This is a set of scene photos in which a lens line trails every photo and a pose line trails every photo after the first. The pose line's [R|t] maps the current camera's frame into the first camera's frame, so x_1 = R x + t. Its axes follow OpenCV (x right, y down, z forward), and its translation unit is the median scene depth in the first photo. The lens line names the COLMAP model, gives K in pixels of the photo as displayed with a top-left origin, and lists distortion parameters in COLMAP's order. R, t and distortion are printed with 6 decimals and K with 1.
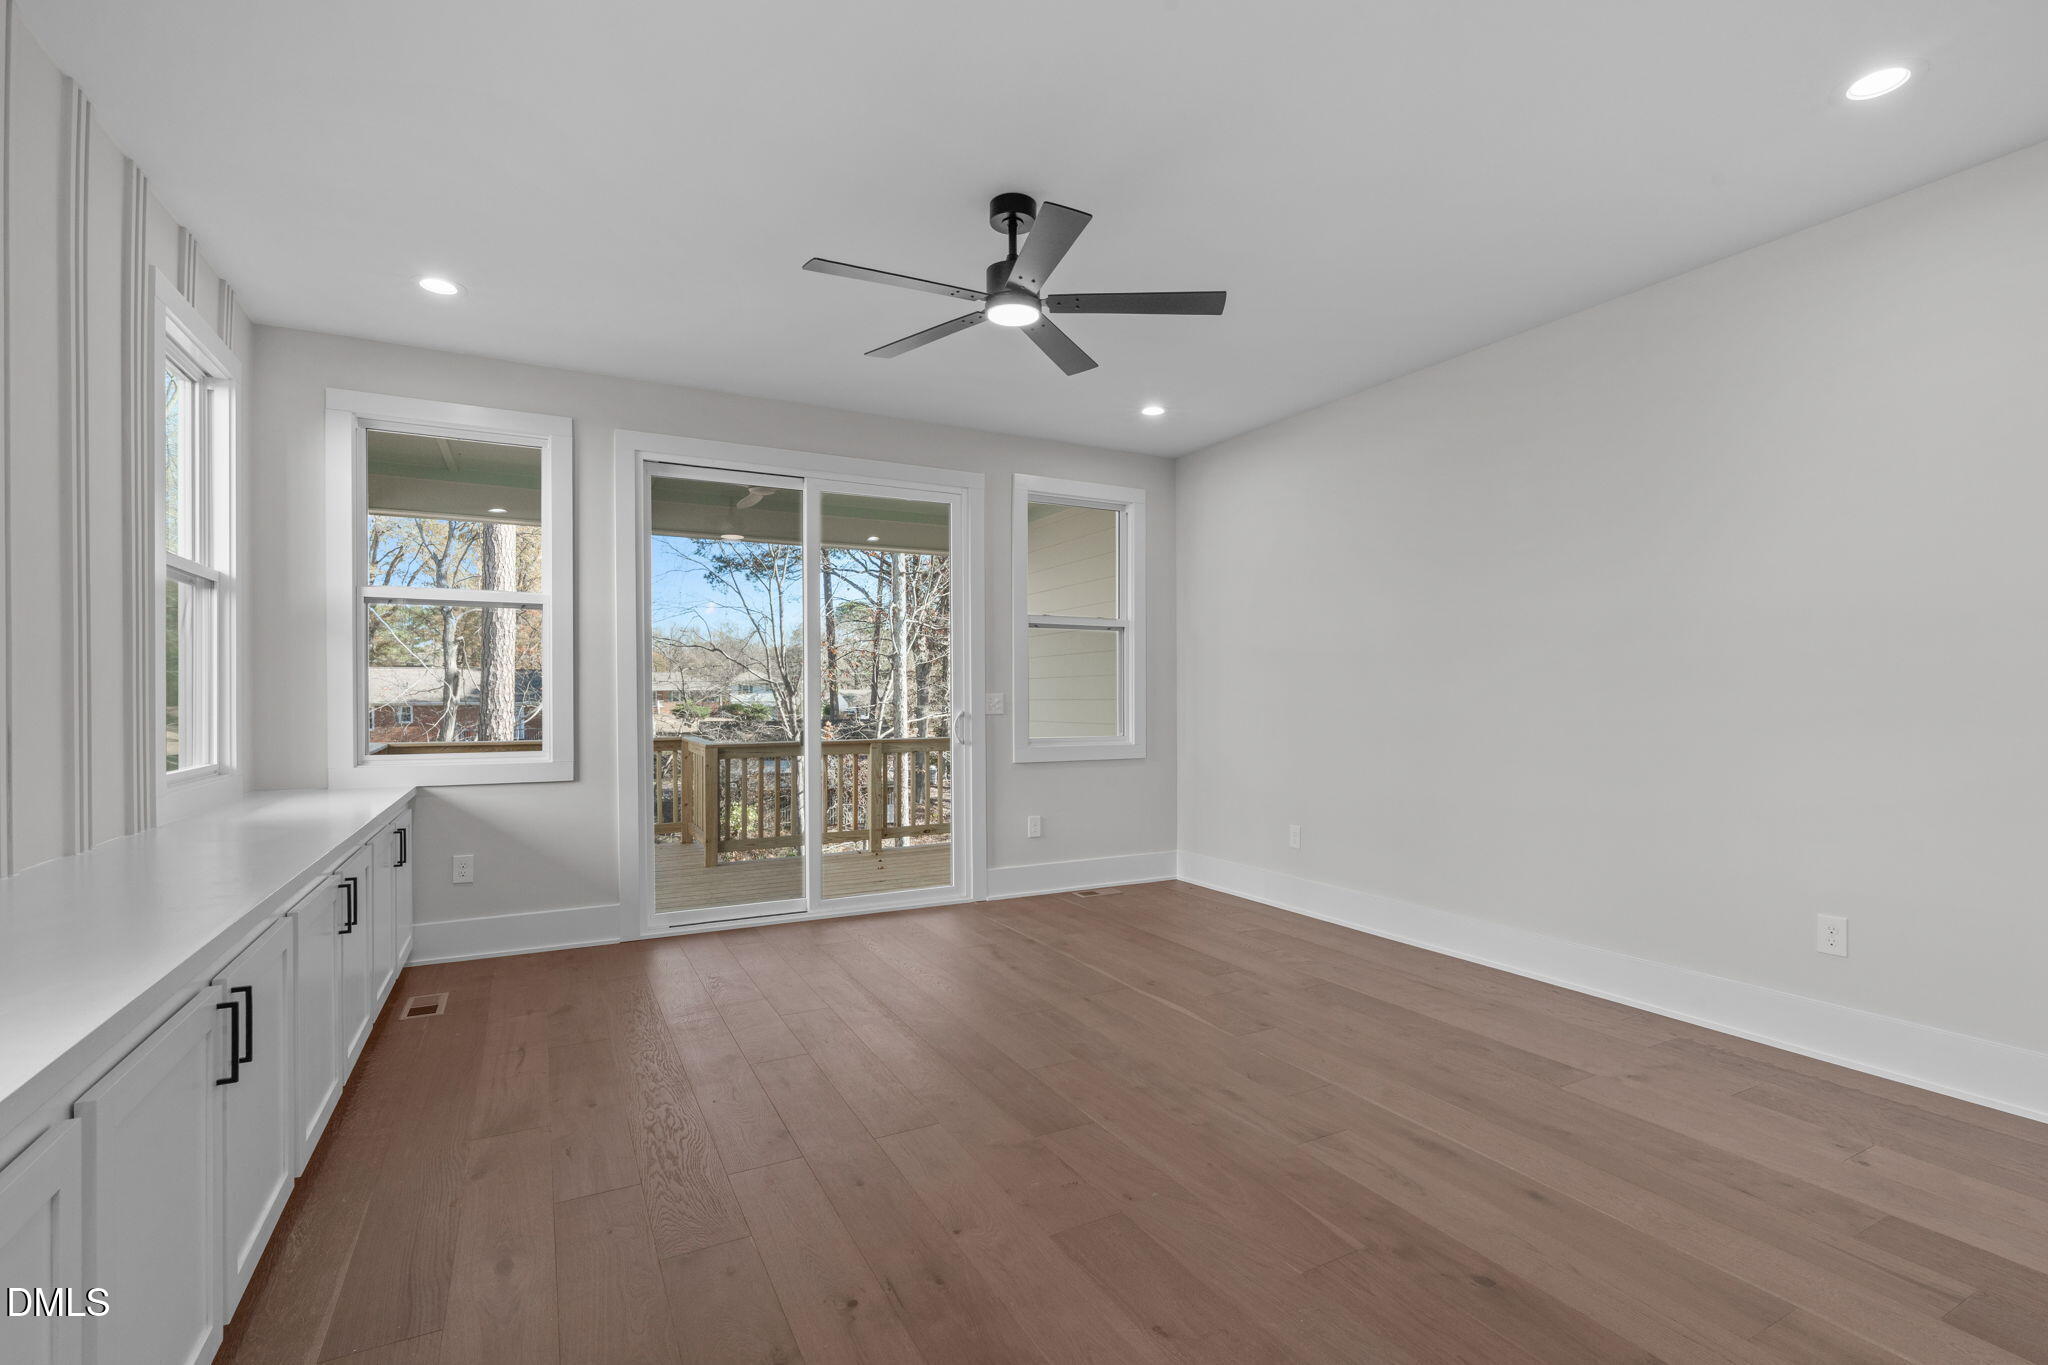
lens RADIAL K [[925.2, 0, 1035.2], [0, 925.2, 702.9], [0, 0, 1]] dist [-0.012174, 0.002114]
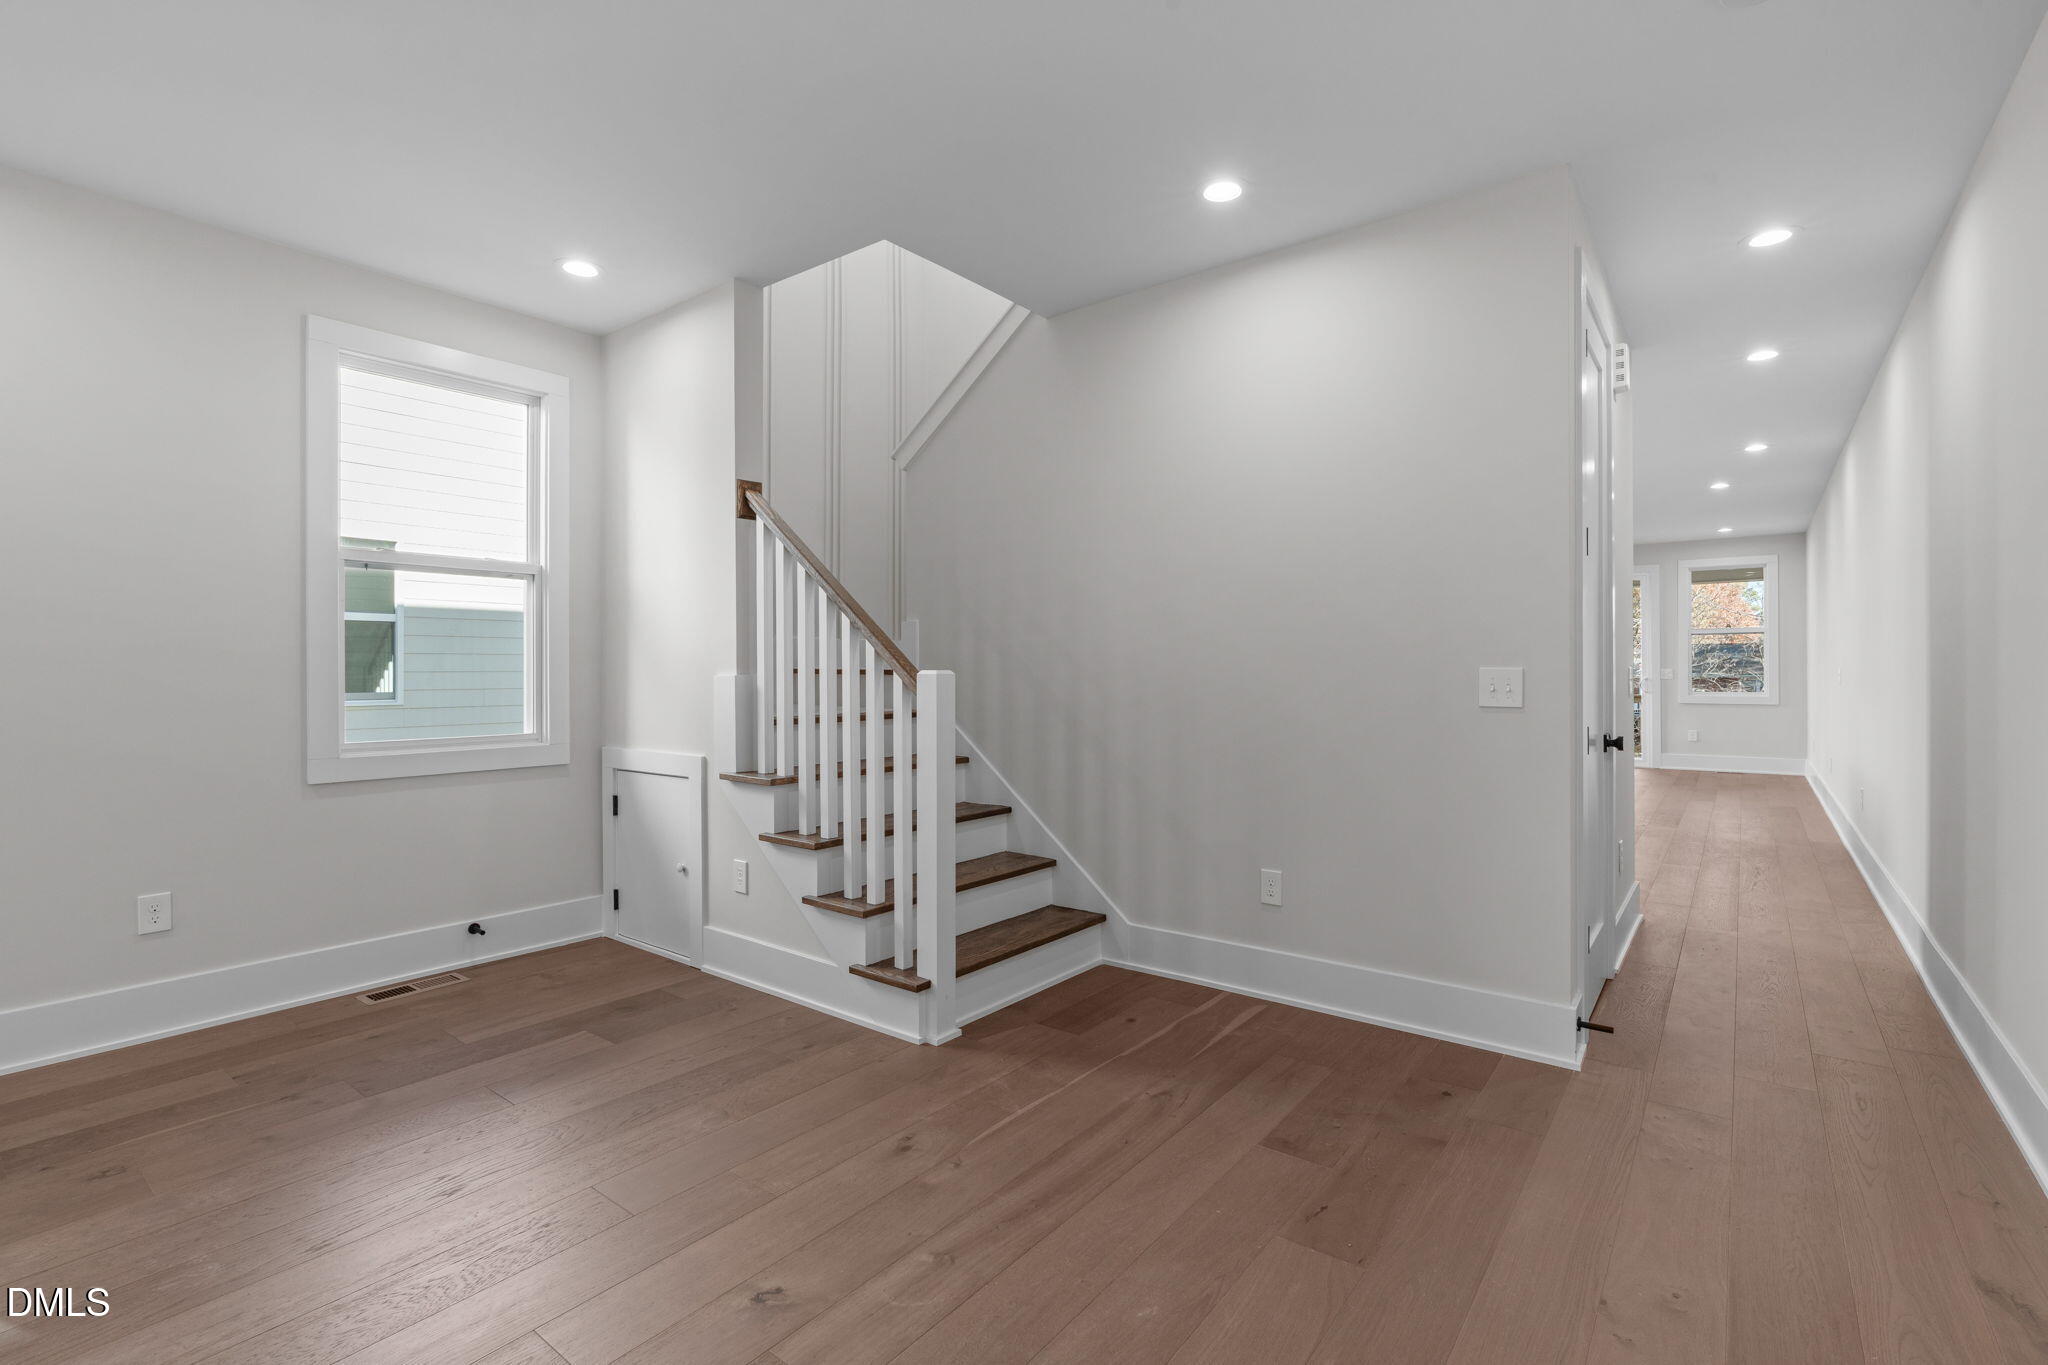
lens RADIAL K [[925.2, 0, 1045.6], [0, 925.2, 676.9], [0, 0, 1]] dist [-0.012174, 0.002114]
pose [[0.414900, 0.001480, -0.909866, 1.235109], [-0.003310, 0.999995, 0.000117, 0.010890], [0.909861, 0.002963, 0.414902, -1.101862]]
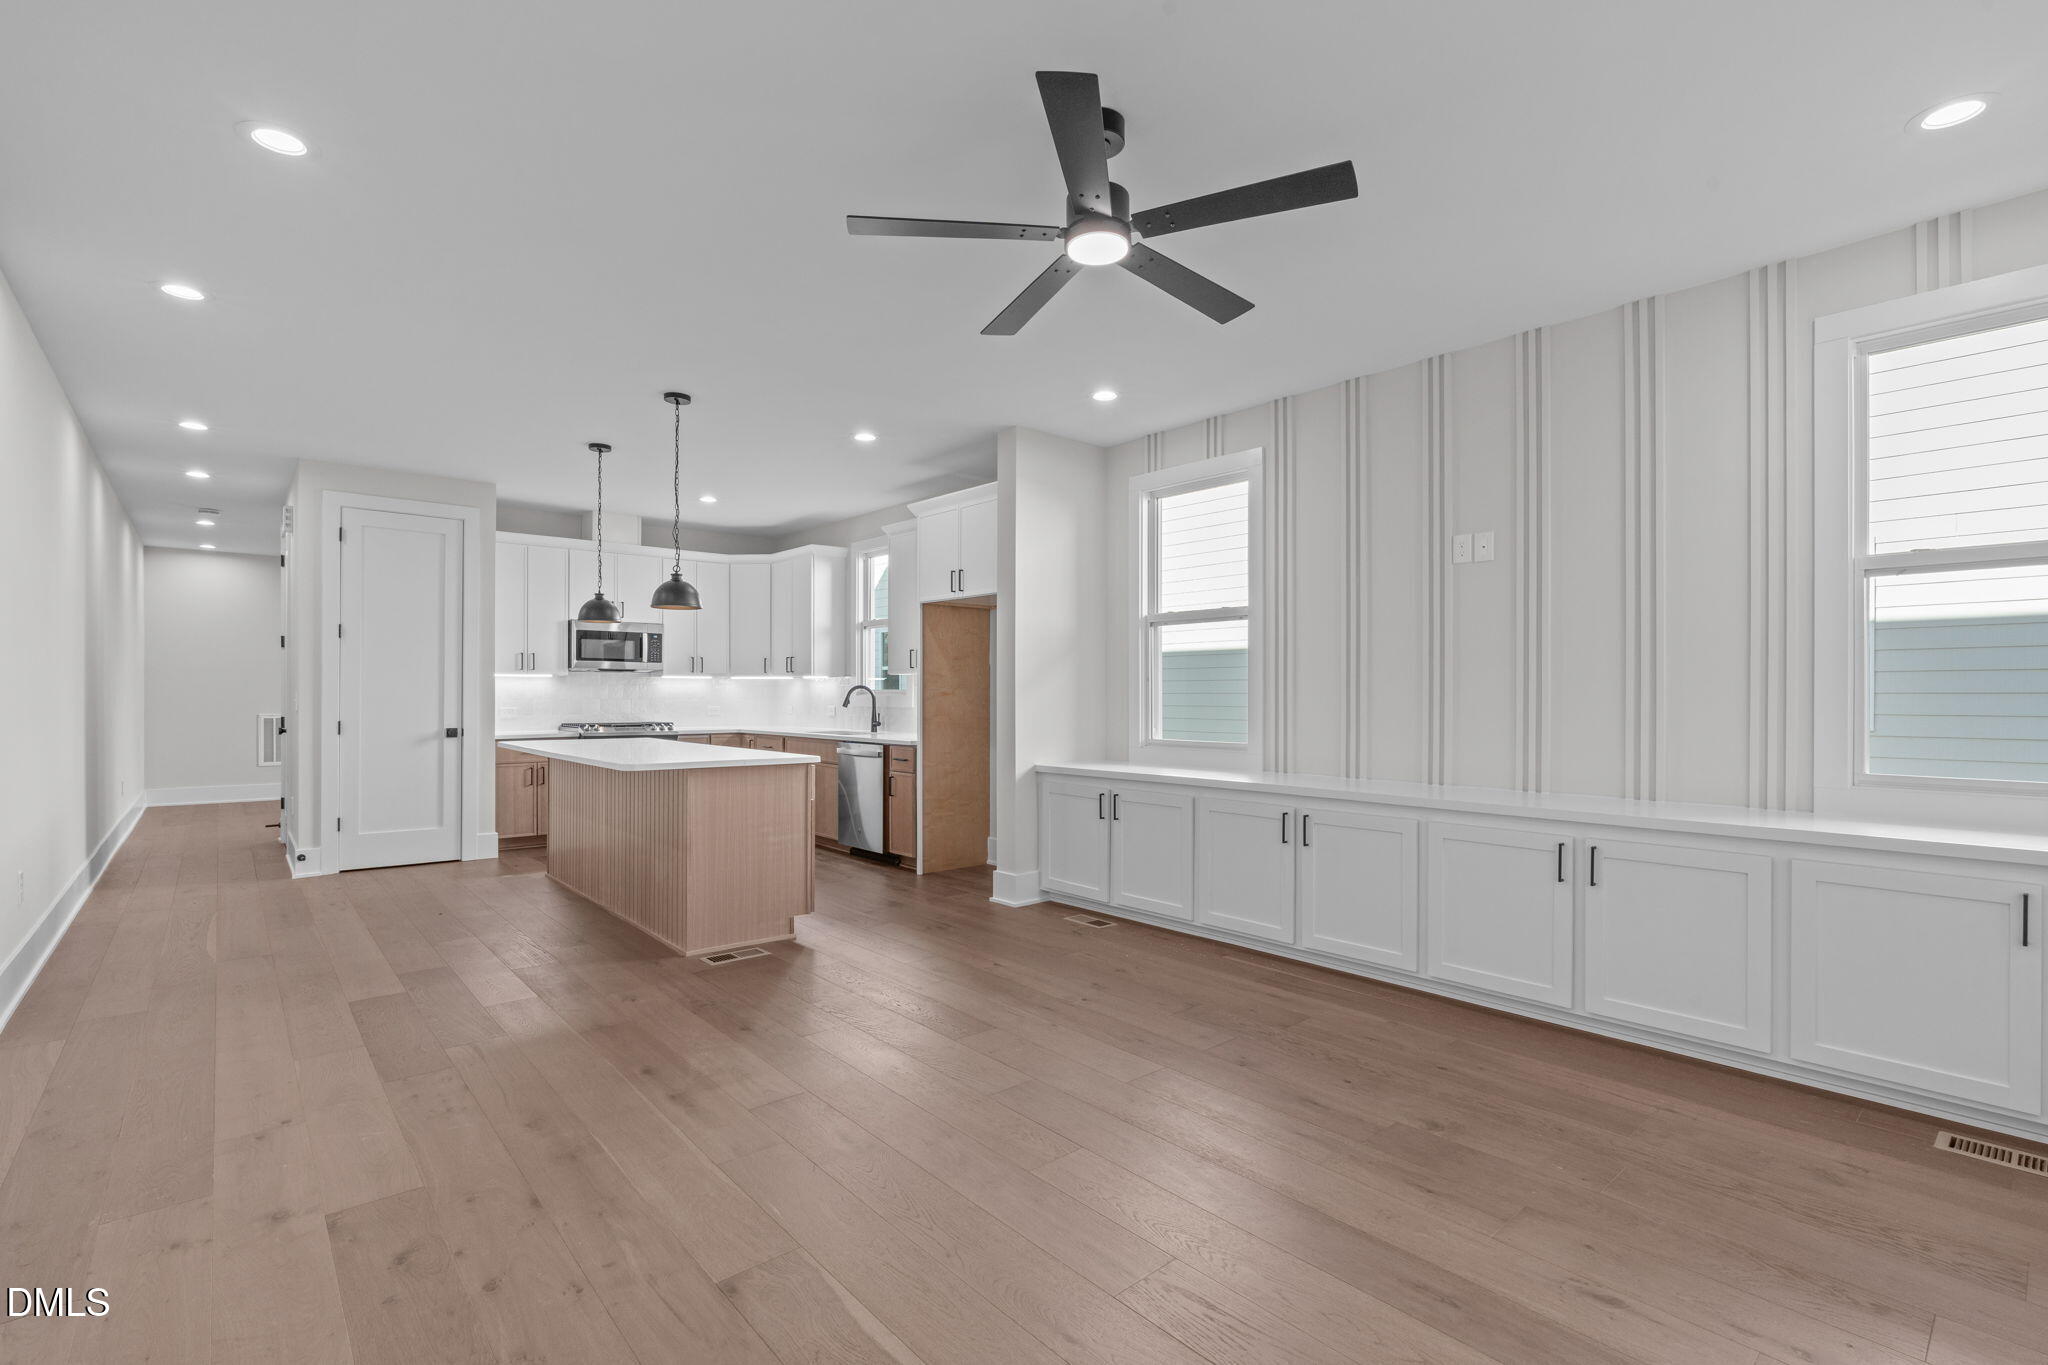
lens RADIAL K [[925.2, 0, 1035.6], [0, 925.2, 698.4], [0, 0, 1]] dist [-0.012174, 0.002114]
pose [[-0.973028, -0.000985, -0.230686, 0.120117], [-0.003516, 0.999938, 0.010560, -0.007755], [0.230662, 0.011086, -0.972971, 0.954424]]
